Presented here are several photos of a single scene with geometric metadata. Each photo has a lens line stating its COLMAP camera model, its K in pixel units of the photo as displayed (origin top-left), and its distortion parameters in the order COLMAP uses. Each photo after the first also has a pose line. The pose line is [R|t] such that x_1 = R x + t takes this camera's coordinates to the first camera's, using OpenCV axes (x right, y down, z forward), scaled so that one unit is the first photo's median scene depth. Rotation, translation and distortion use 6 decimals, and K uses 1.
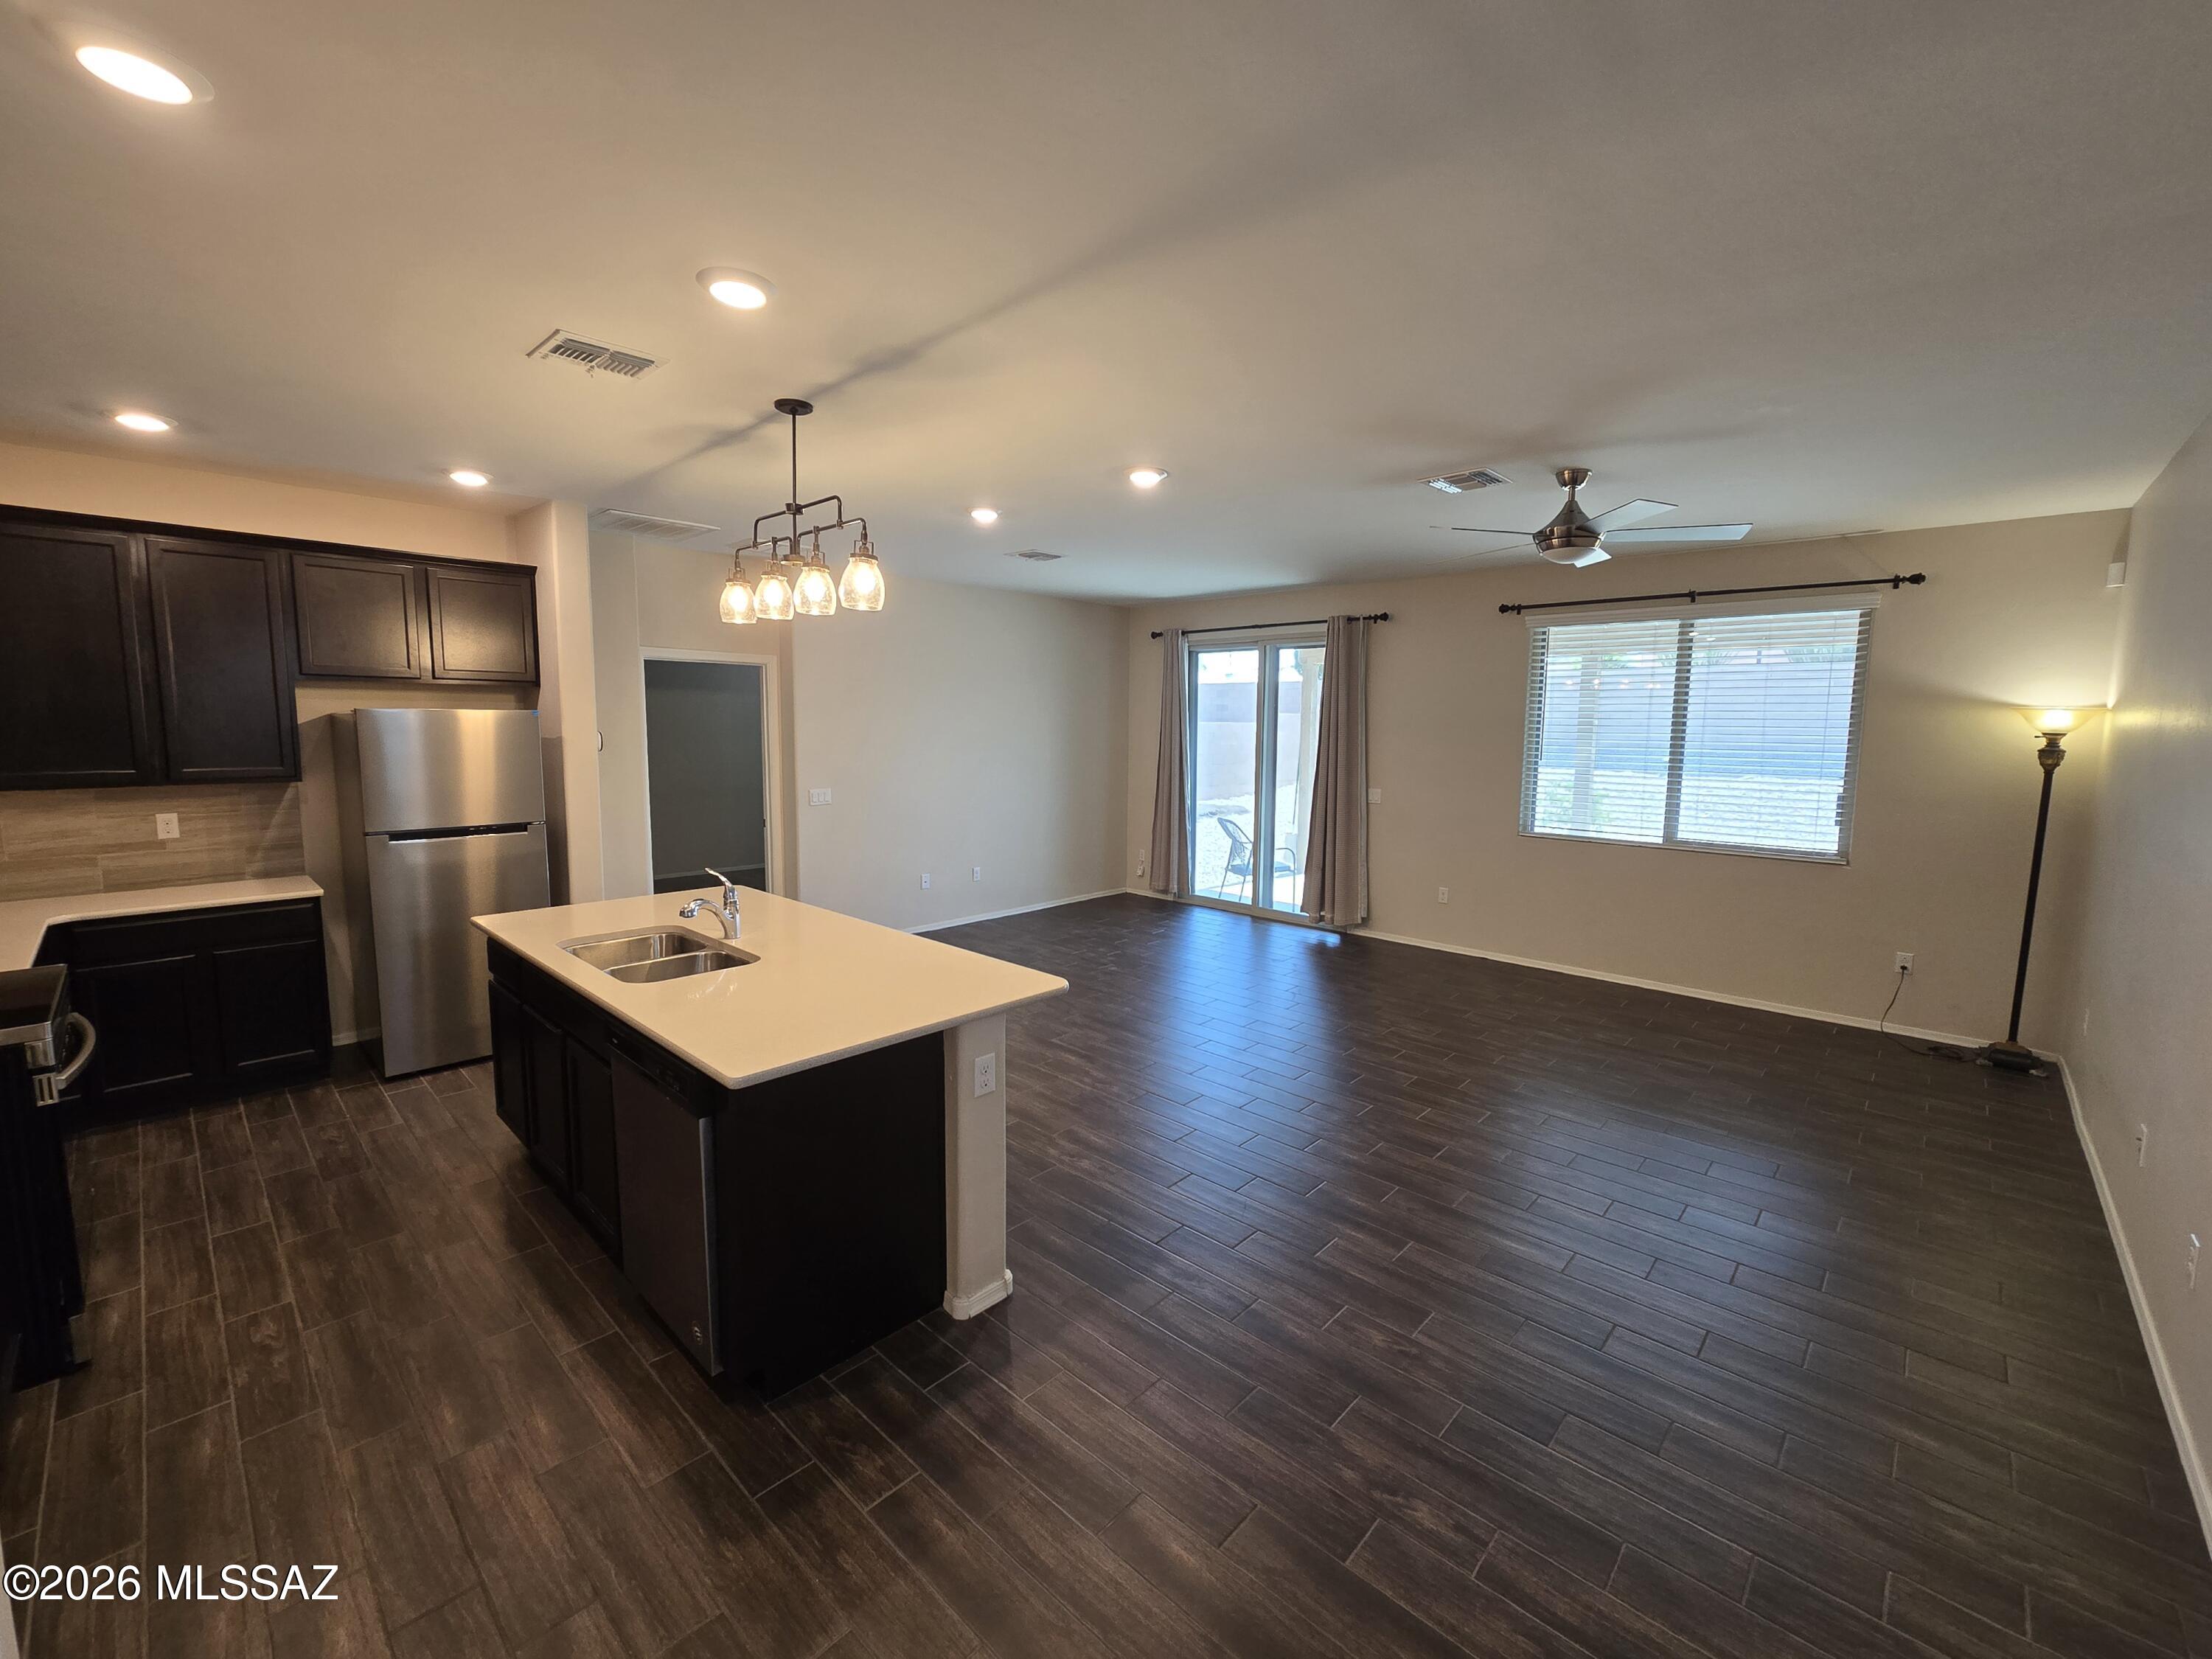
lens RADIAL K [[905.9, 0, 1109.3], [0, 905.9, 820.4], [0, 0, 1]] dist [0.000037, 0.000077]
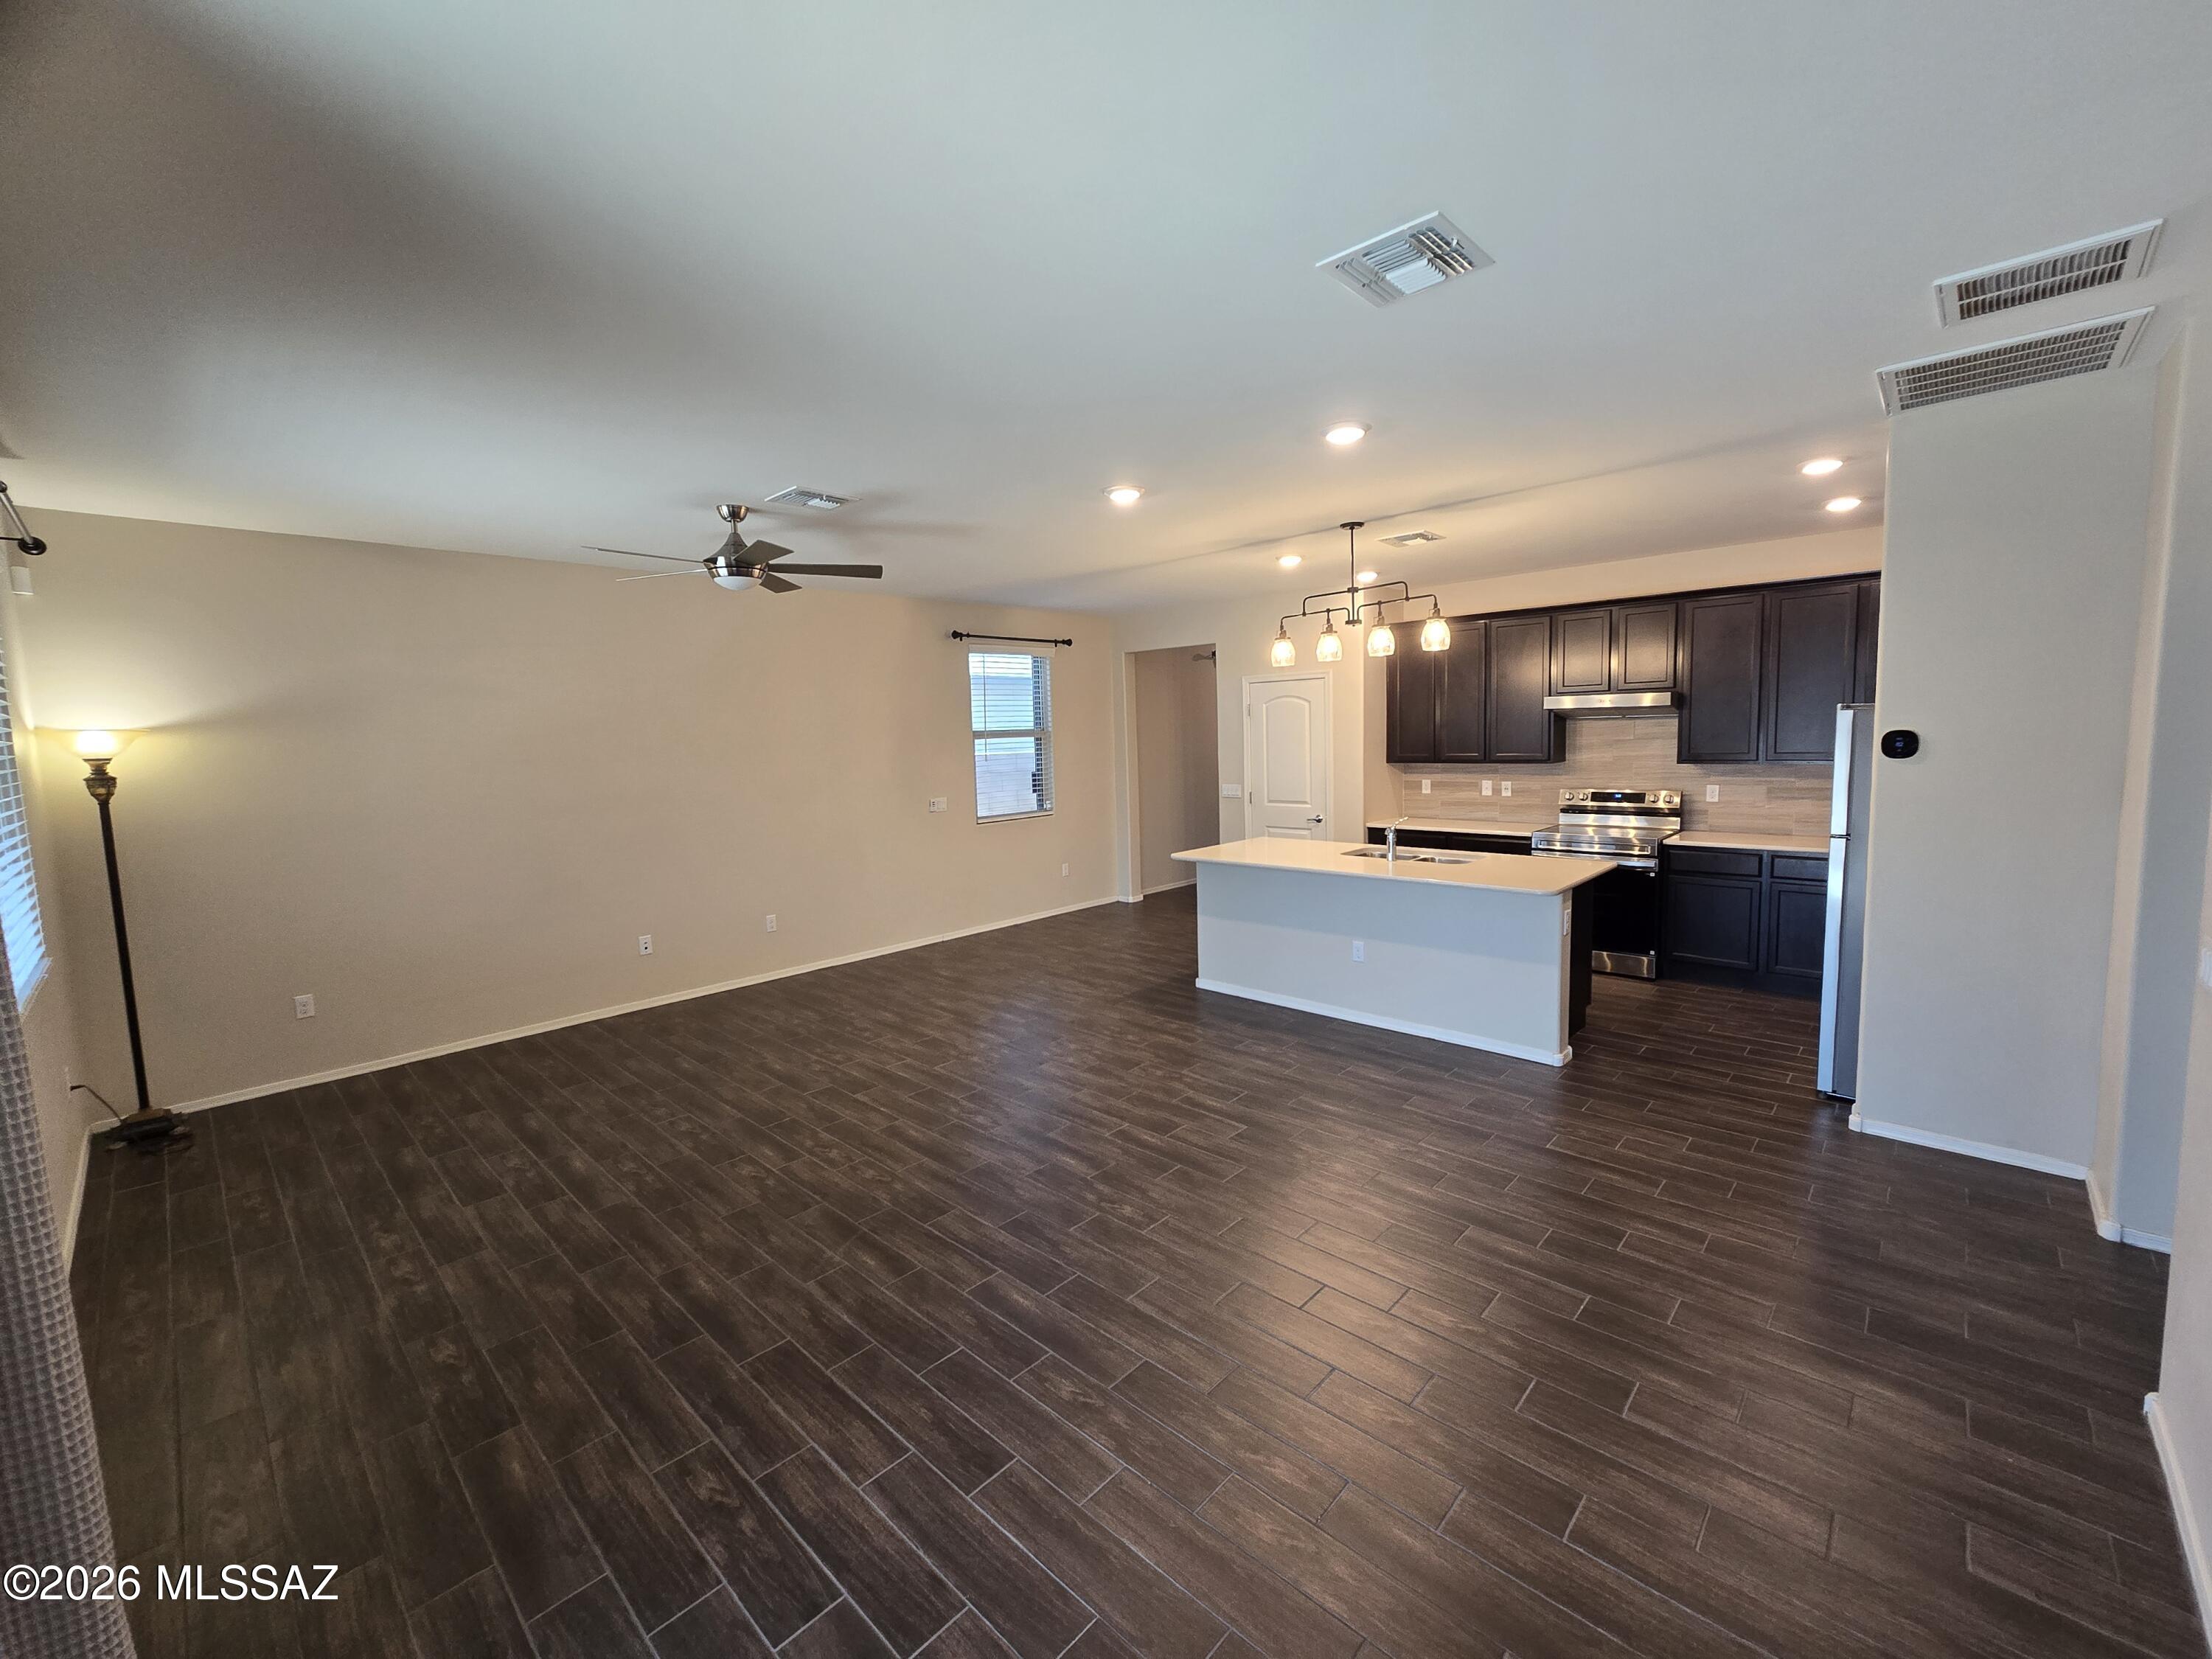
lens RADIAL K [[905.9, 0, 1114.5], [0, 905.9, 830.1], [0, 0, 1]] dist [0.000037, 0.000077]
pose [[-0.999865, 0.016249, 0.002631, 0.051877], [0.016434, 0.976438, 0.215171, -0.213545], [0.000927, 0.215185, -0.976573, 1.979971]]
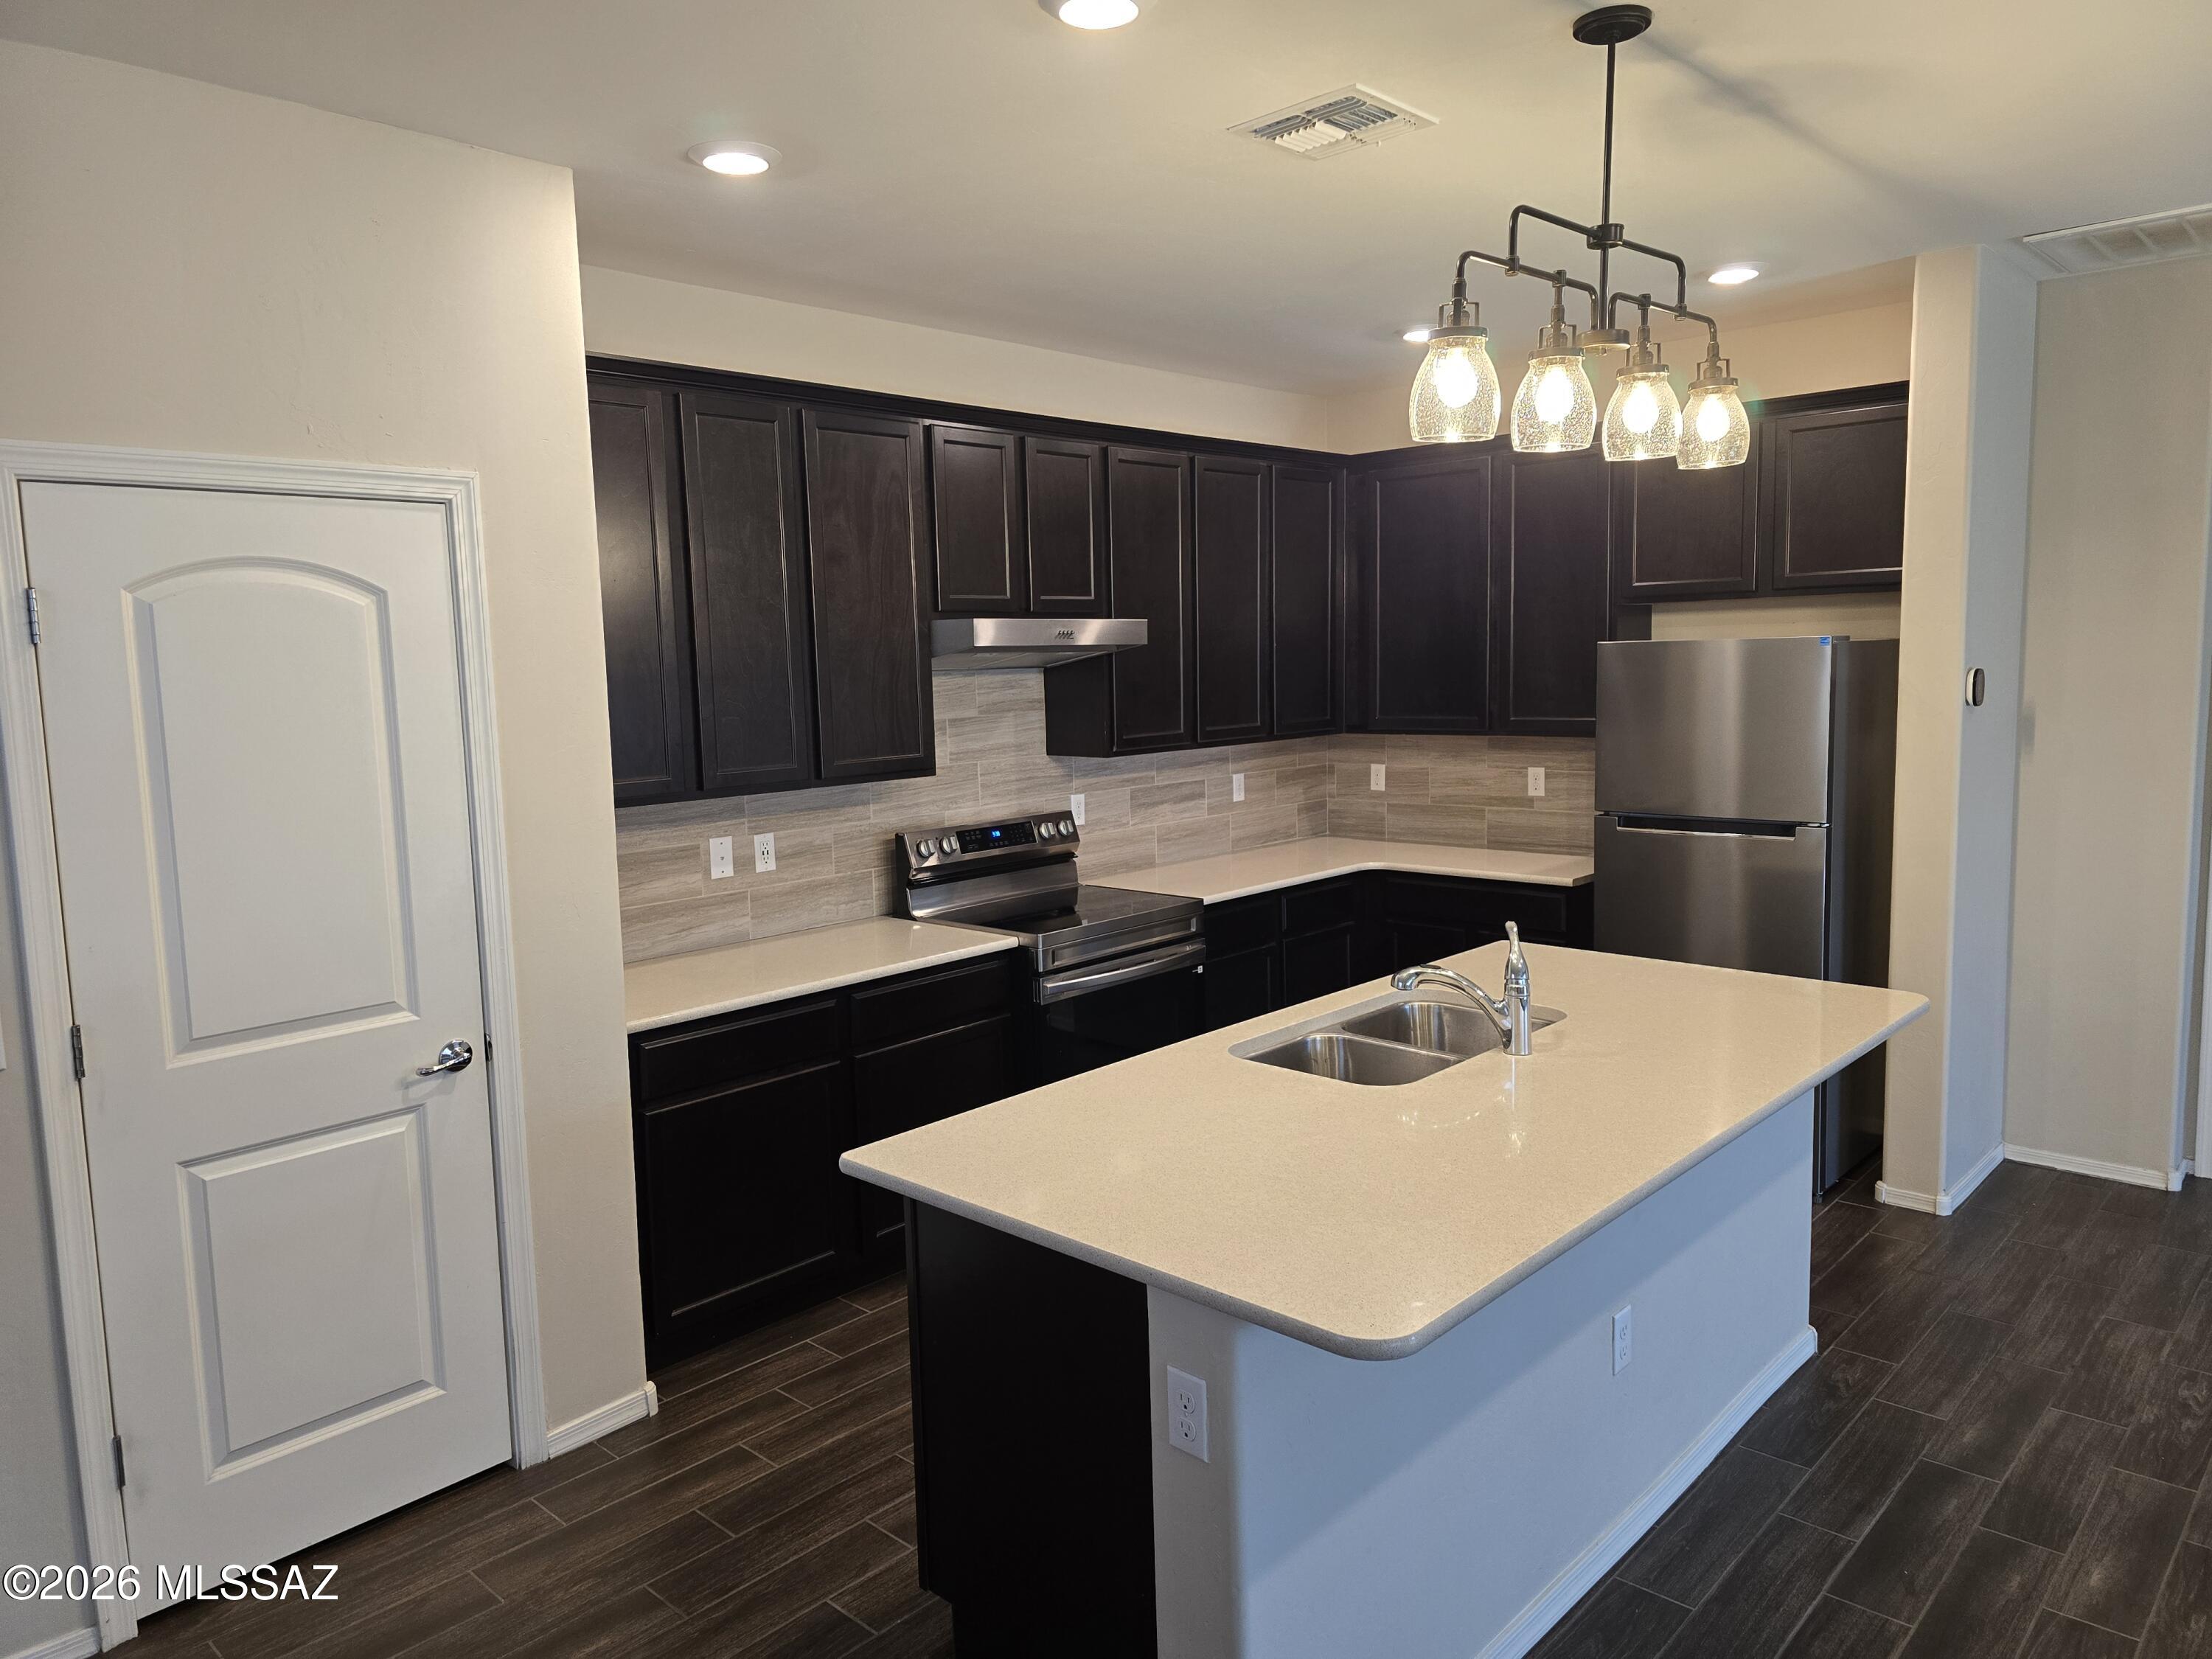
lens RADIAL K [[1479.1, 0, 1098.8], [0, 1479.1, 812.1], [0, 0, 1]] dist [0.026528, 0.001499]
pose [[0.004935, 0.097579, -0.995216, 0.369351], [-0.082691, 0.991859, 0.096840, -0.067425], [0.996563, 0.081818, 0.012964, 0.564230]]
